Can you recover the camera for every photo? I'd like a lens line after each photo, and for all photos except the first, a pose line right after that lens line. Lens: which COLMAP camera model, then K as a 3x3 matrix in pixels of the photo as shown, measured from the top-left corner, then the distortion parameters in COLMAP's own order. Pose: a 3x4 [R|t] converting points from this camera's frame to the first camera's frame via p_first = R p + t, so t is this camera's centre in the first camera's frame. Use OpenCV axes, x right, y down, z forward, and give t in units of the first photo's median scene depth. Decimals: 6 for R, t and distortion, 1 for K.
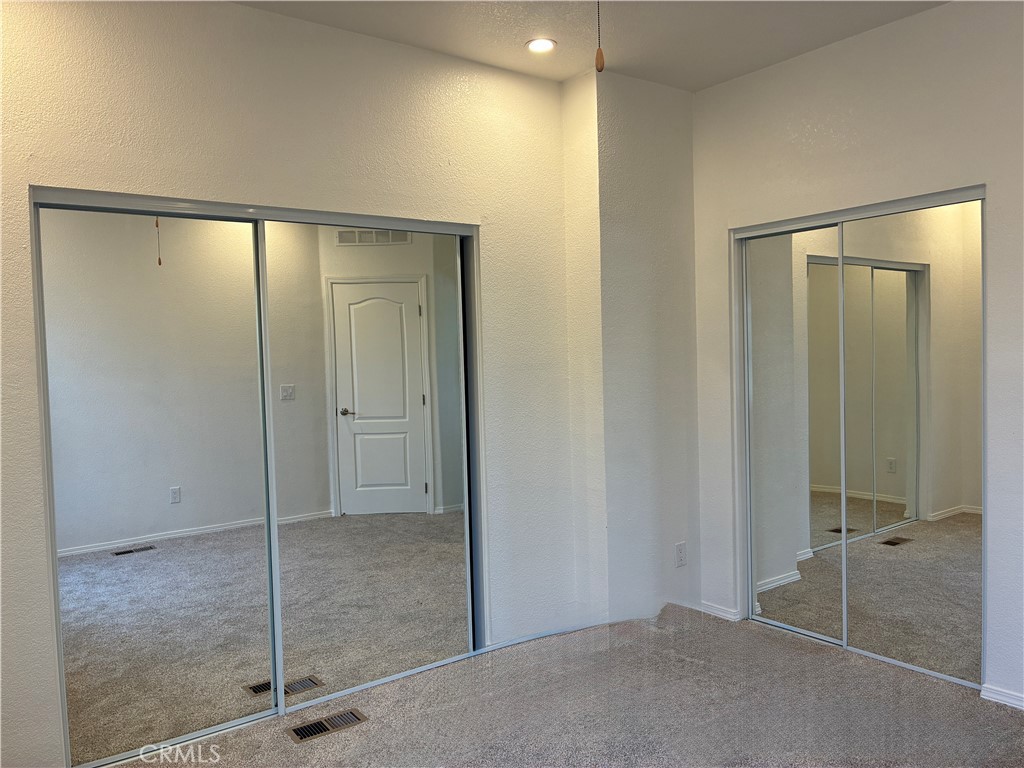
lens RADIAL K [[770.2, 0, 512.0], [0, 770.2, 384.0], [0, 0, 1]] dist [0.060027, -0.081147]
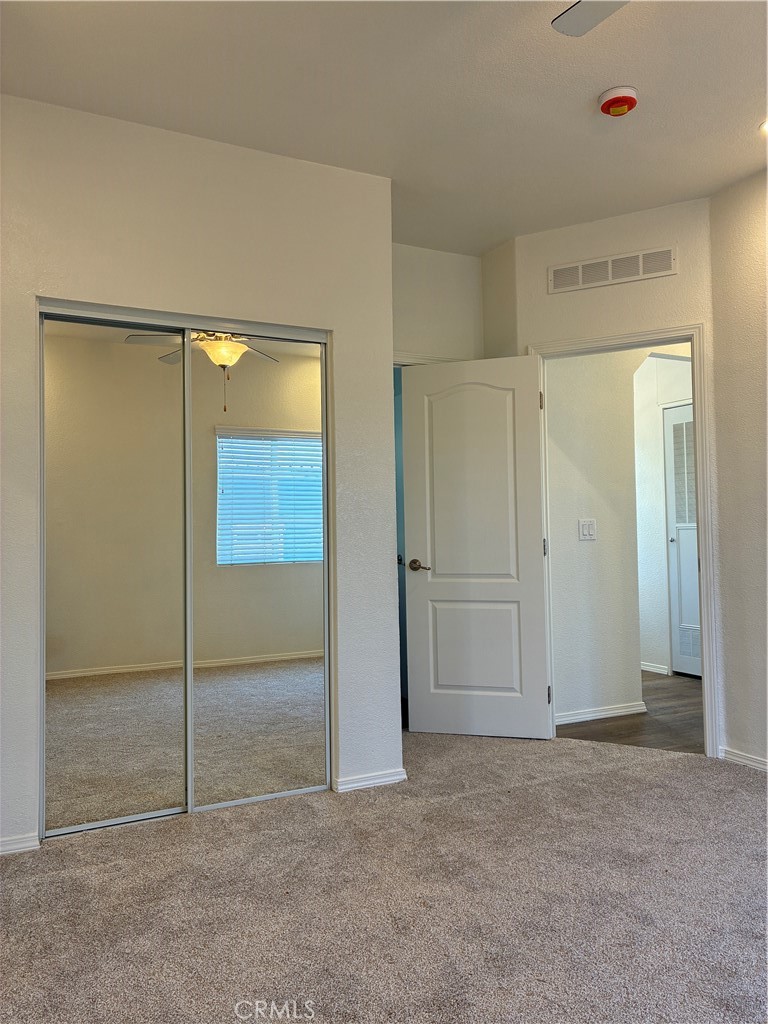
lens RADIAL K [[788.5, 0, 380.9], [0, 788.5, 502.5], [0, 0, 1]] dist [0.014363, -0.008381]
pose [[0.164404, 0.060997, 0.984505, -0.381727], [0.046075, 0.996522, -0.069435, 0.060111], [-0.985316, 0.056777, 0.161022, 0.565902]]
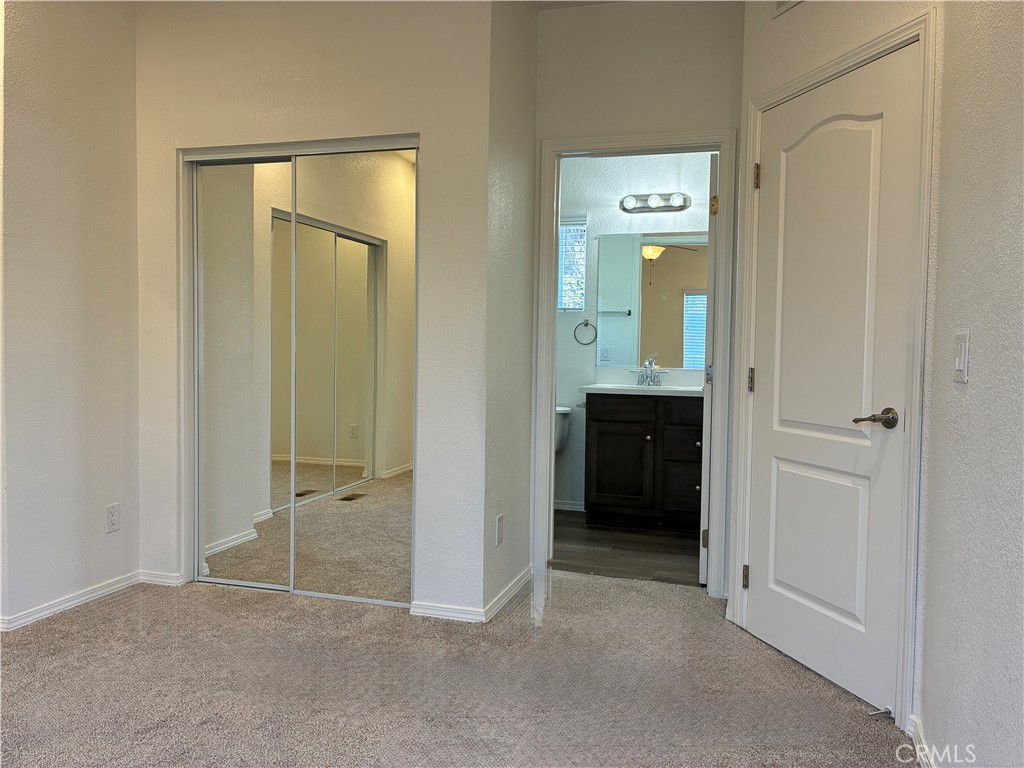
lens RADIAL K [[788.5, 0, 512.0], [0, 788.5, 384.0], [0, 0, 1]] dist [0.014363, -0.008381]
pose [[0.804764, 0.009718, 0.593515, 0.052082], [-0.015507, 0.999869, 0.004655, 0.060785], [-0.593392, -0.012950, 0.804809, 0.034102]]
